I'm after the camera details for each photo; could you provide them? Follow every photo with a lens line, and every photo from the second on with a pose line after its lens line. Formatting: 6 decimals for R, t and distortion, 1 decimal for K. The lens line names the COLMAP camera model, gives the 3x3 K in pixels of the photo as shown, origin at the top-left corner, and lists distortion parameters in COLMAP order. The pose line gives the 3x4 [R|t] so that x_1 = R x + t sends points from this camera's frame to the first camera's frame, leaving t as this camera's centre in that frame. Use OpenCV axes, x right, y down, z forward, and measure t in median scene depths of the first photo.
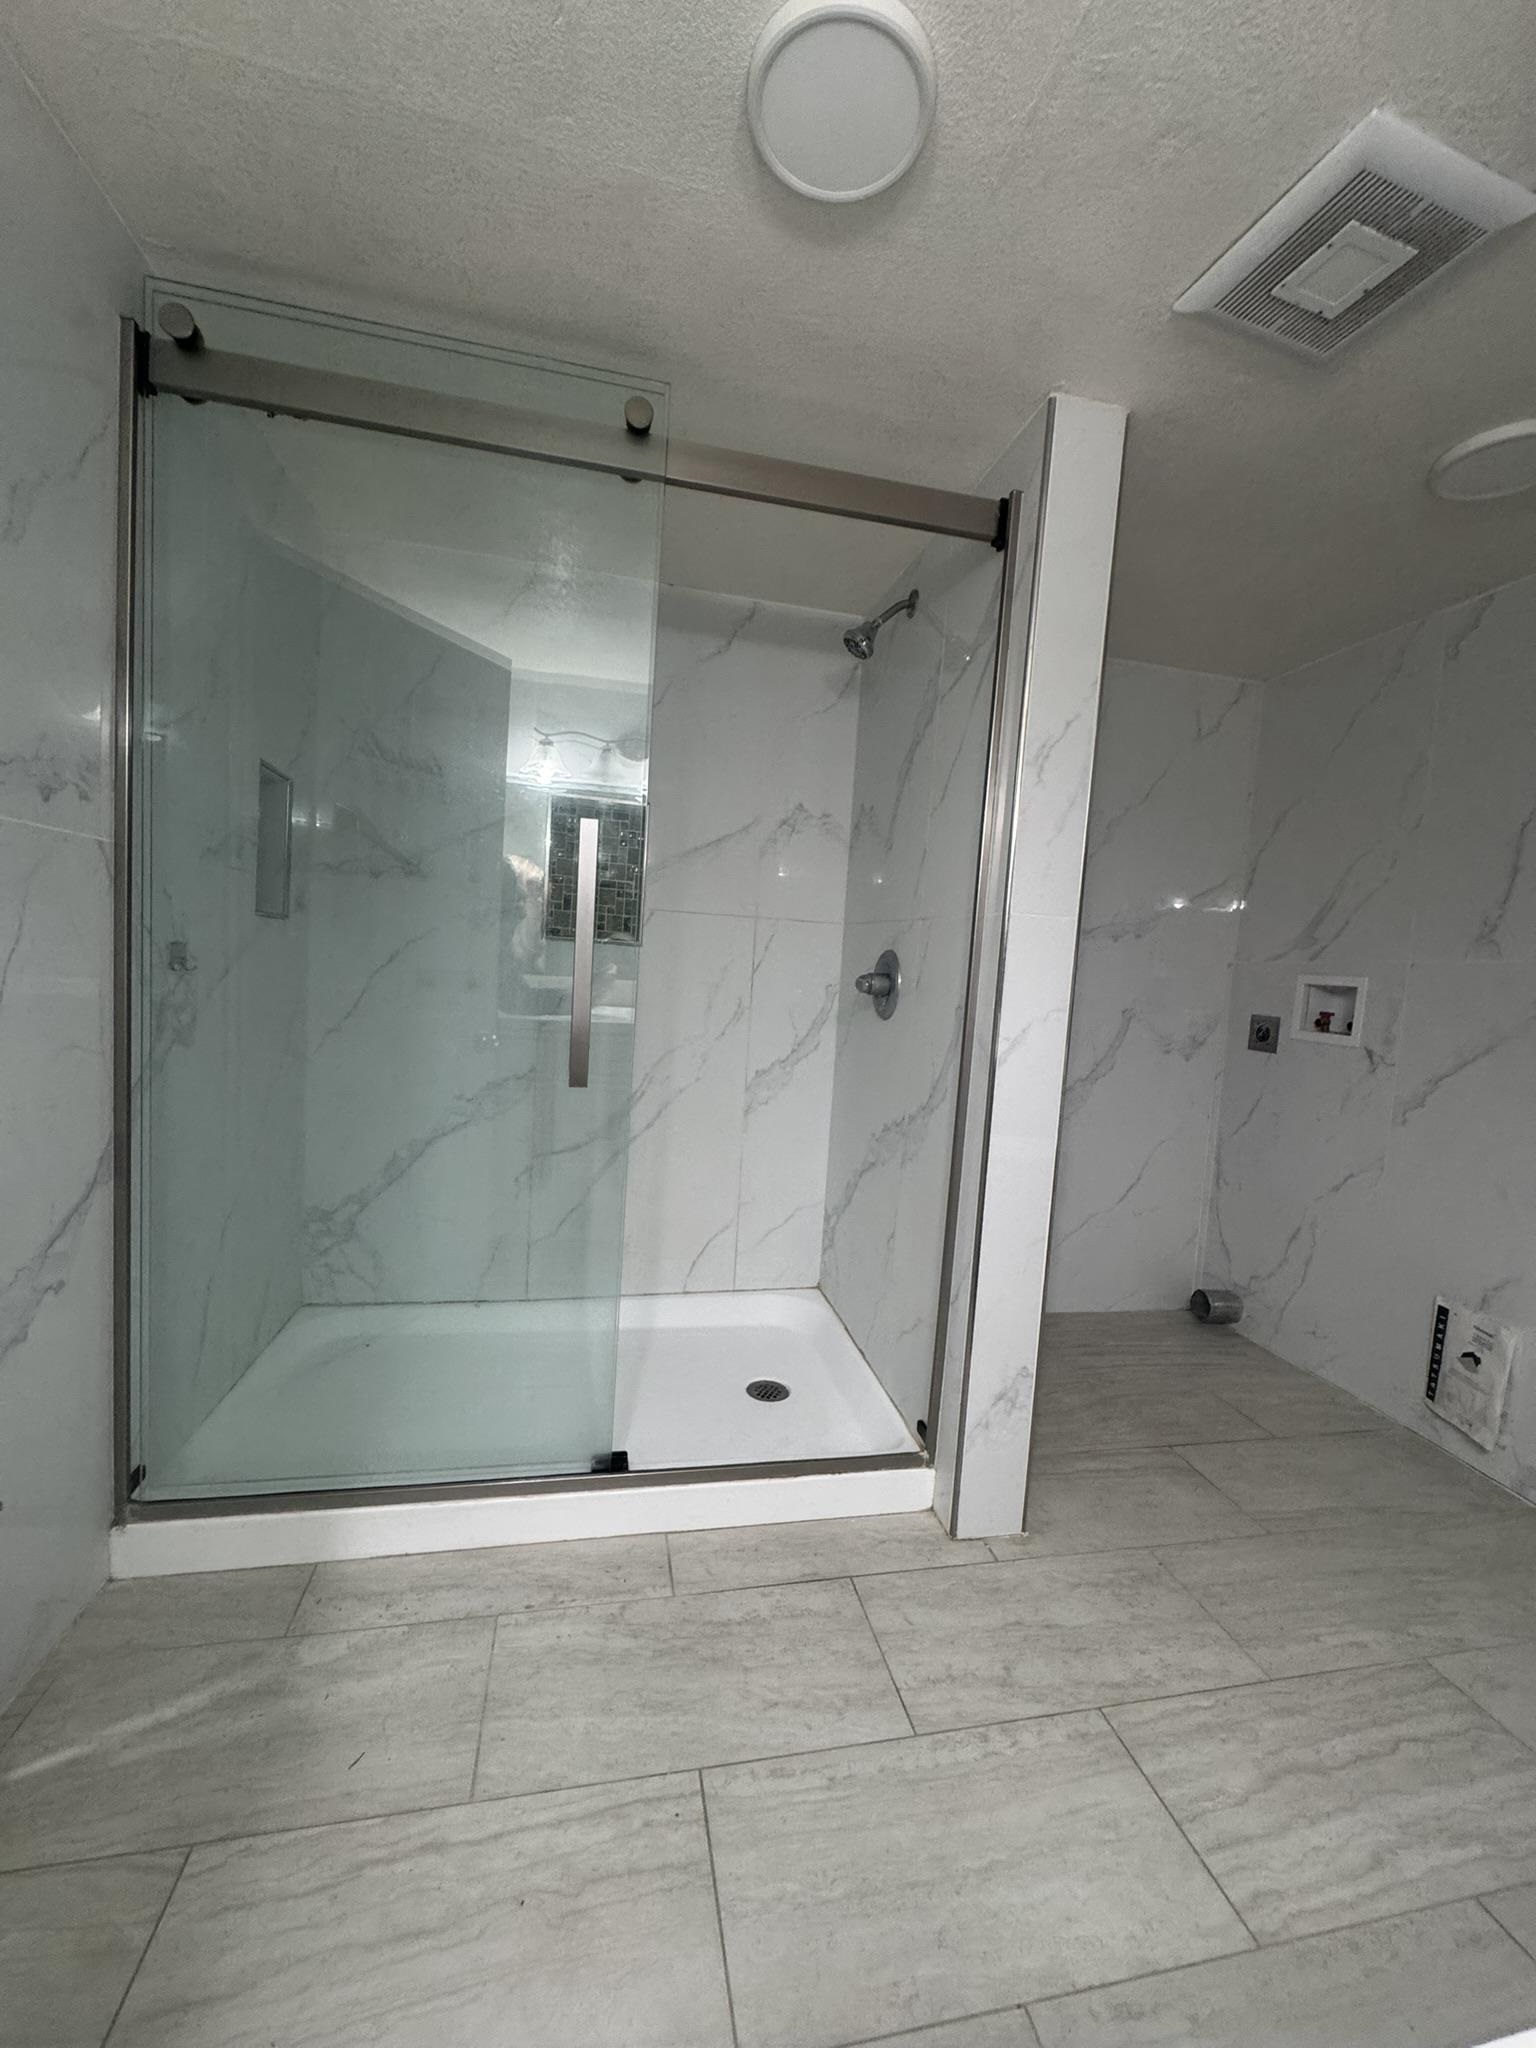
lens RADIAL K [[808.8, 0, 766.4], [0, 808.8, 1025.5], [0, 0, 1]] dist [-0.000820, 0.000192]
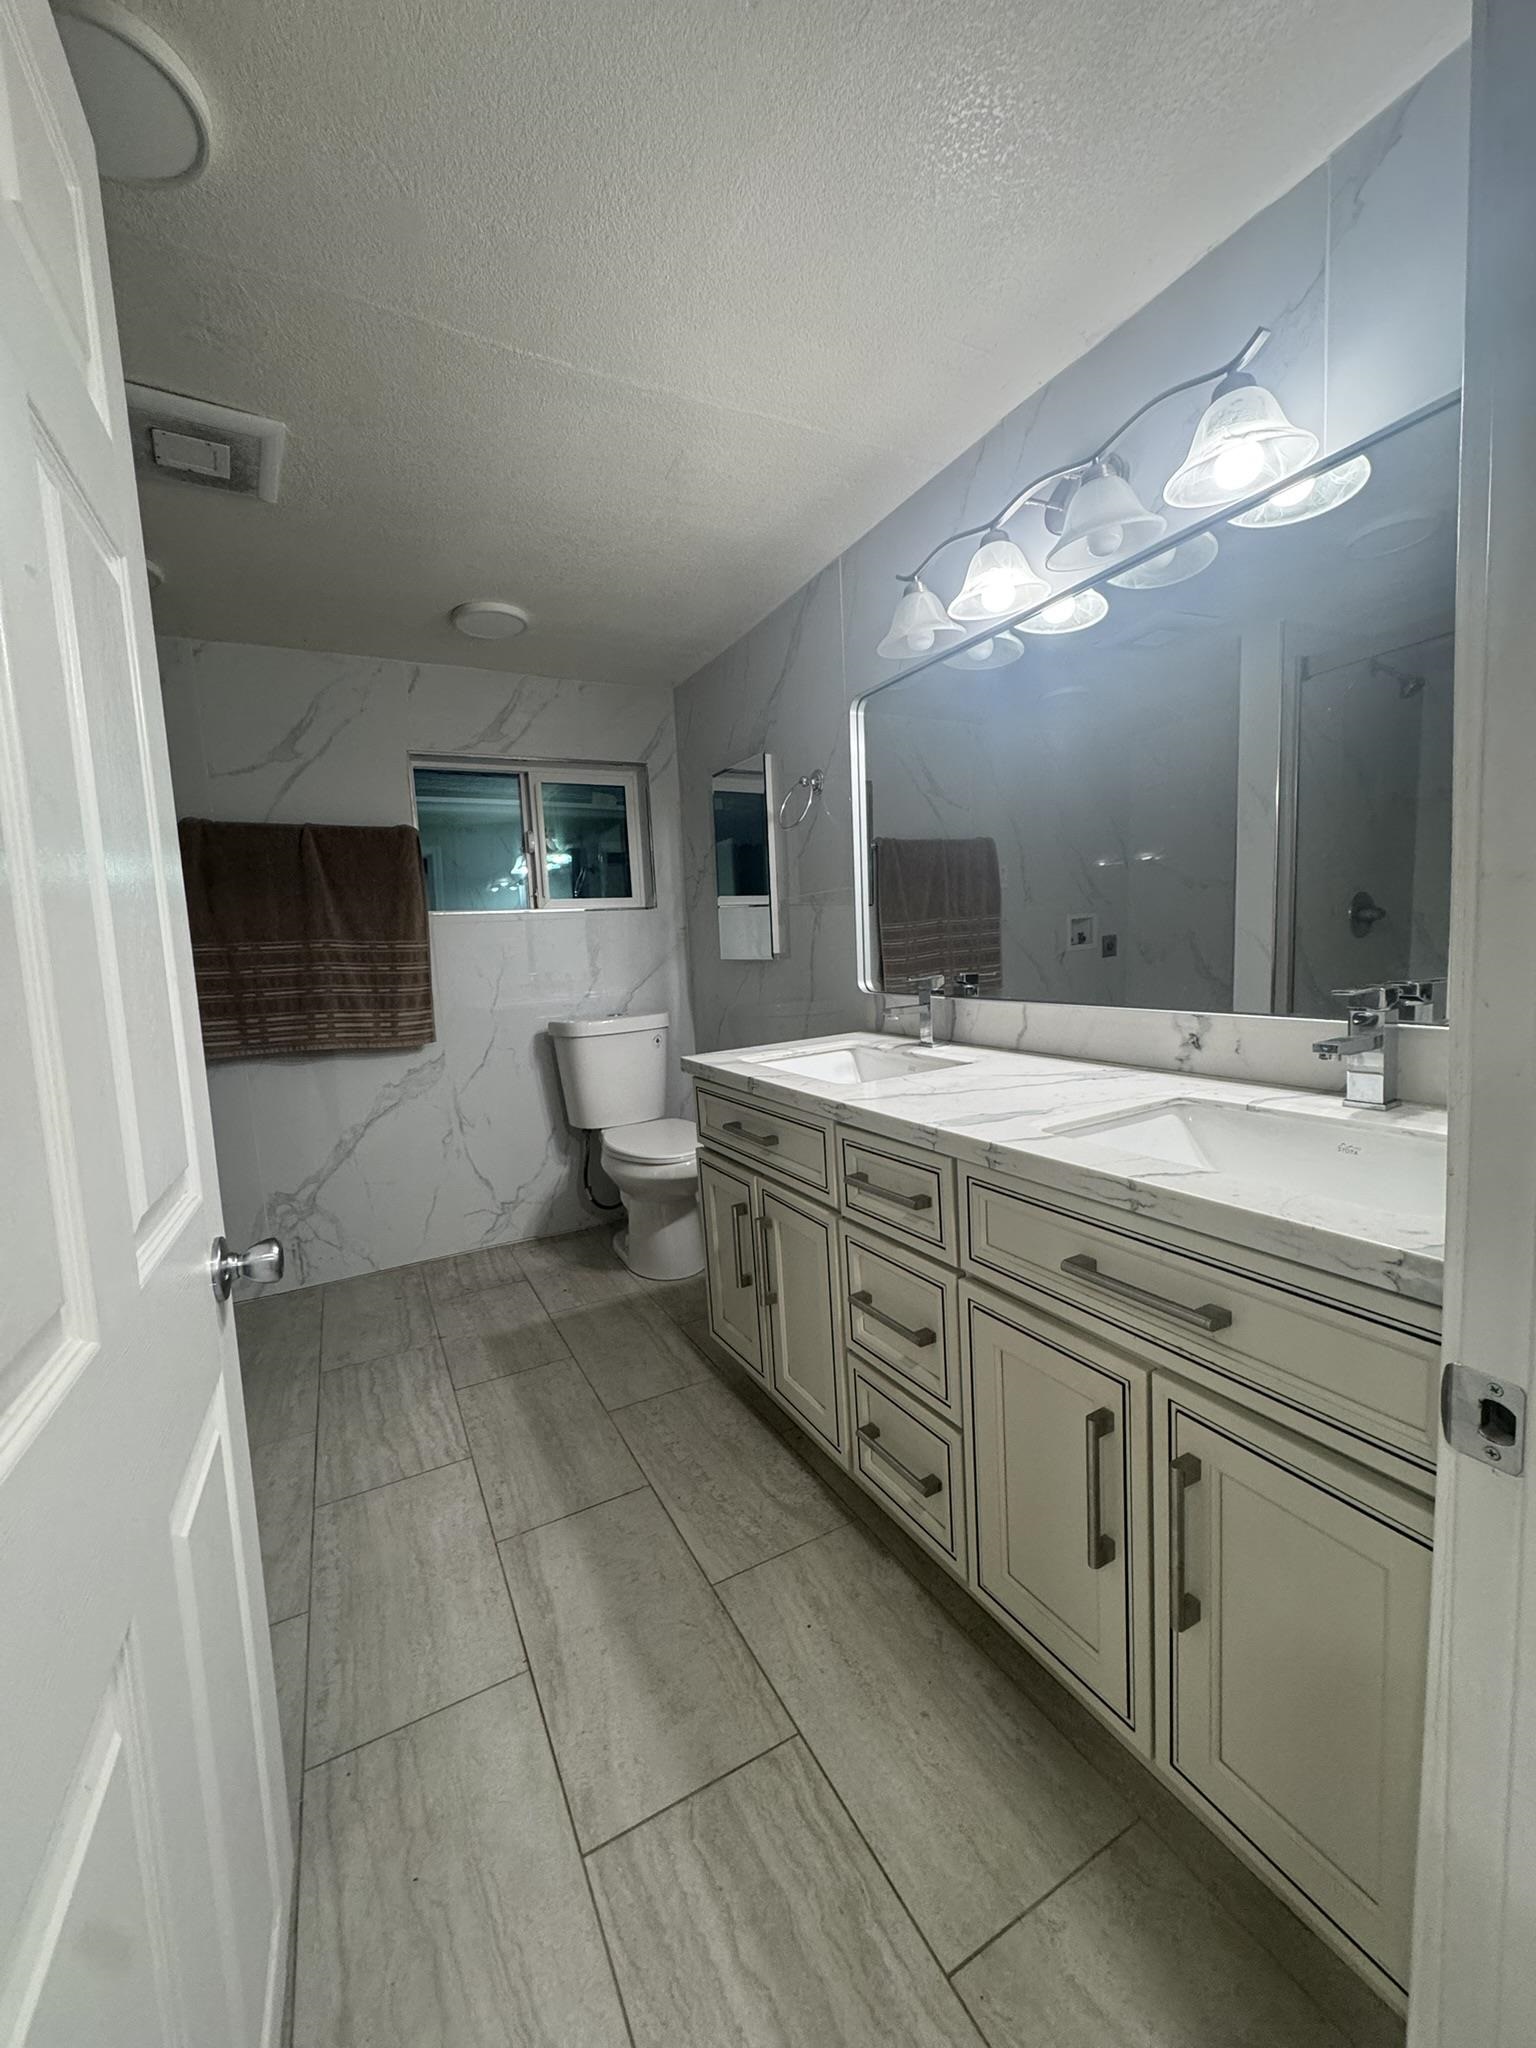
lens RADIAL K [[808.8, 0, 766.4], [0, 808.8, 1025.5], [0, 0, 1]] dist [-0.000820, 0.000192]
pose [[-0.275814, -0.146070, 0.950047, -0.718459], [0.103779, 0.978083, 0.180509, -0.077352], [-0.955592, 0.148382, -0.254610, 0.381659]]
